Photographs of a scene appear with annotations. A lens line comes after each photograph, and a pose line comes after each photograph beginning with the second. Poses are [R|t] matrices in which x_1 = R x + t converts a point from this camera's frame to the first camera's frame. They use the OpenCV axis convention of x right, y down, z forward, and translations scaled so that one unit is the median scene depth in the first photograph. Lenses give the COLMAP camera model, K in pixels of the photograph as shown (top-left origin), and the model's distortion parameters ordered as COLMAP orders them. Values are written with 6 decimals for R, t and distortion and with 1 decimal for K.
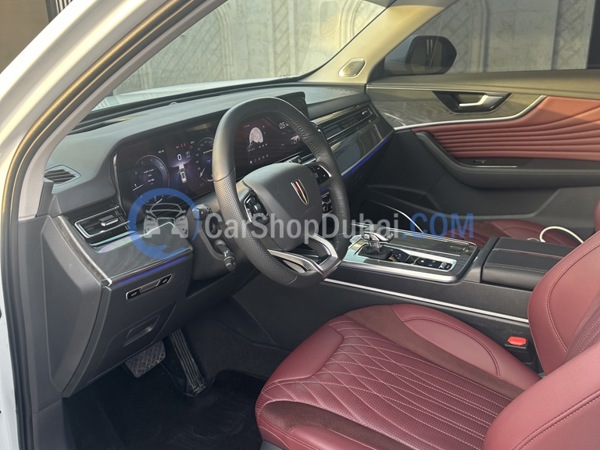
lens RADIAL K [[478.3, 0, 300.0], [0, 478.3, 225.0], [0, 0, 1]] dist [-0.003048, -0.004523]
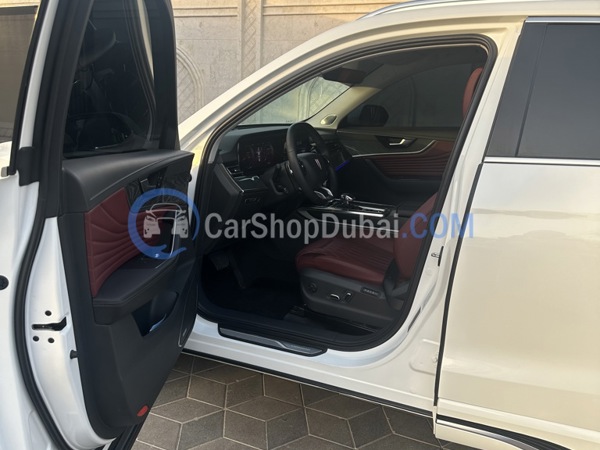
lens RADIAL K [[478.3, 0, 300.0], [0, 478.3, 225.0], [0, 0, 1]] dist [-0.003048, -0.004523]
pose [[0.992357, 0.041850, 0.116087, -0.181631], [-0.026663, 0.991232, -0.129412, 0.277961], [-0.120485, 0.125328, 0.984772, -0.645062]]
